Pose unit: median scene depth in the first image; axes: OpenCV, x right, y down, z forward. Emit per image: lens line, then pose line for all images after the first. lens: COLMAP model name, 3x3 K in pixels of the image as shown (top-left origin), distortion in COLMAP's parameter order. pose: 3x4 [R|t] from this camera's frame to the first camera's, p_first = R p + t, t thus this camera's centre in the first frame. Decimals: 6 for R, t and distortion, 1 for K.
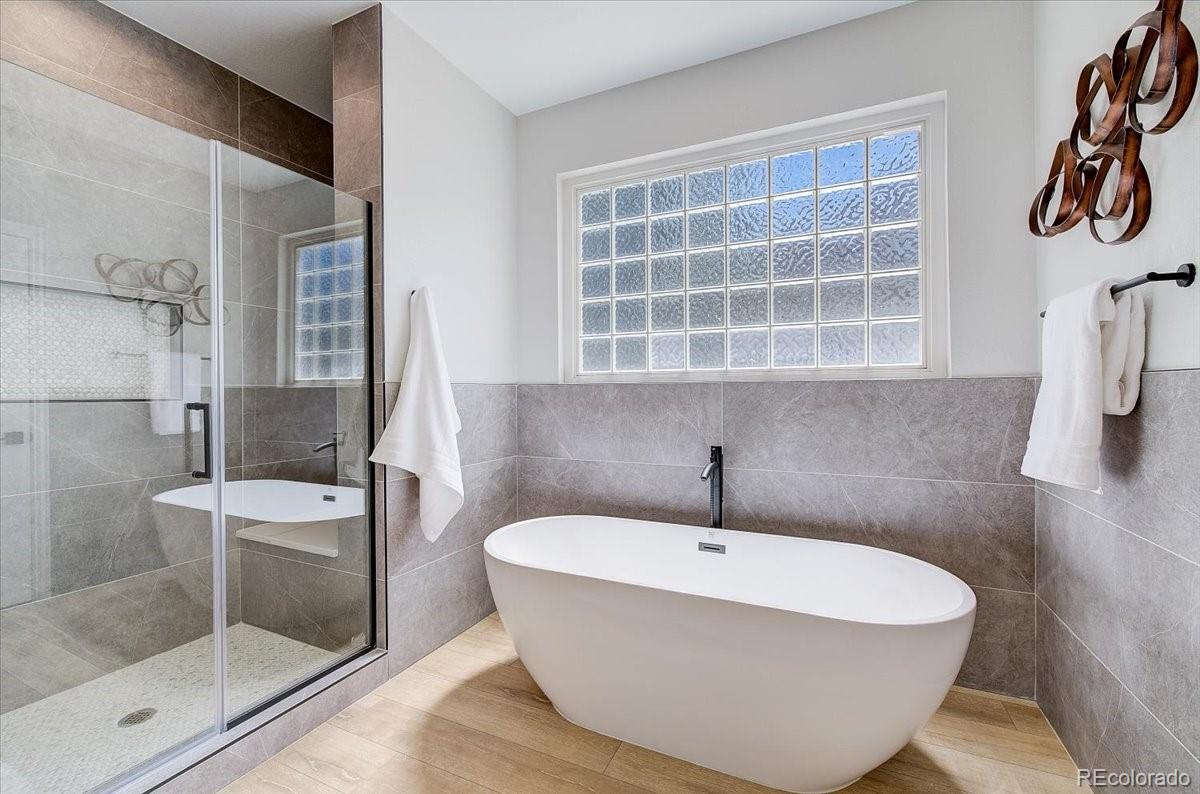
lens RADIAL K [[504.8, 0, 591.4], [0, 504.8, 395.8], [0, 0, 1]] dist [0.003073, -0.000812]
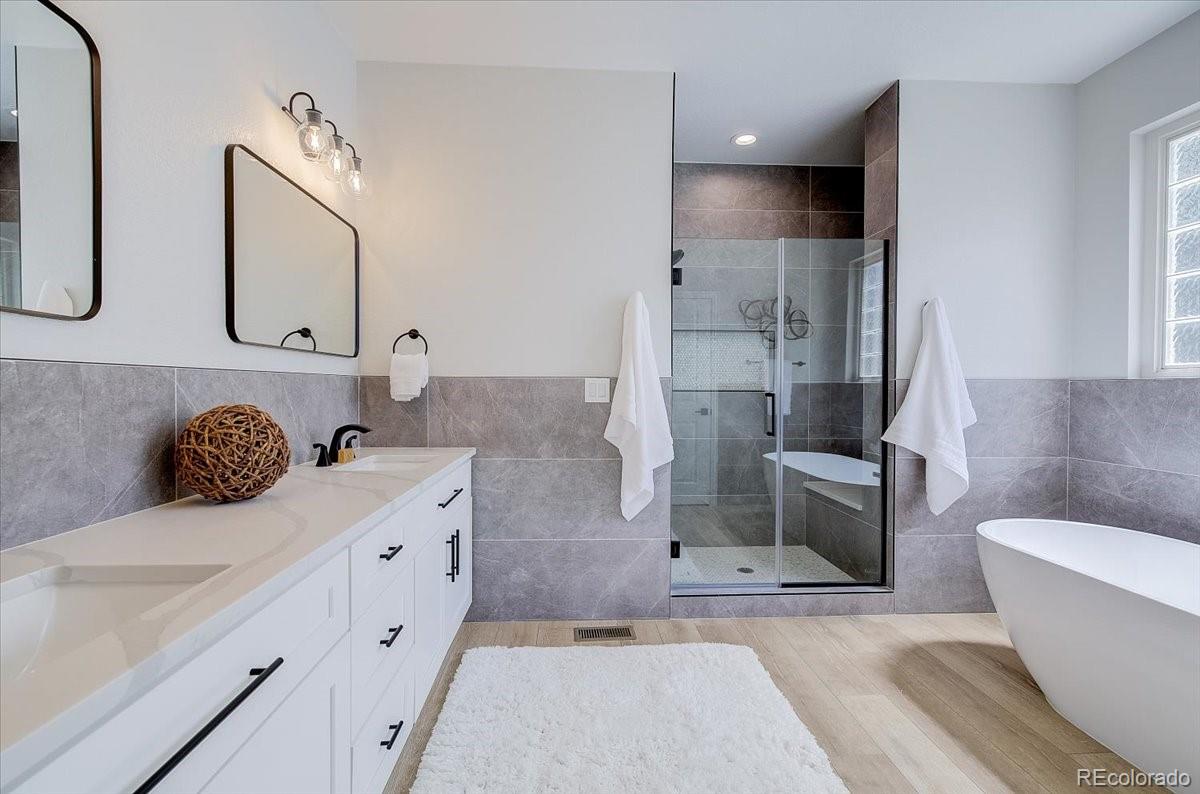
lens RADIAL K [[504.8, 0, 596.5], [0, 504.8, 393.8], [0, 0, 1]] dist [0.003073, -0.000812]
pose [[0.477056, 0.016994, -0.878708, 0.330625], [-0.010452, 0.999852, 0.013663, -0.000681], [0.878811, 0.002666, 0.477163, -0.251264]]
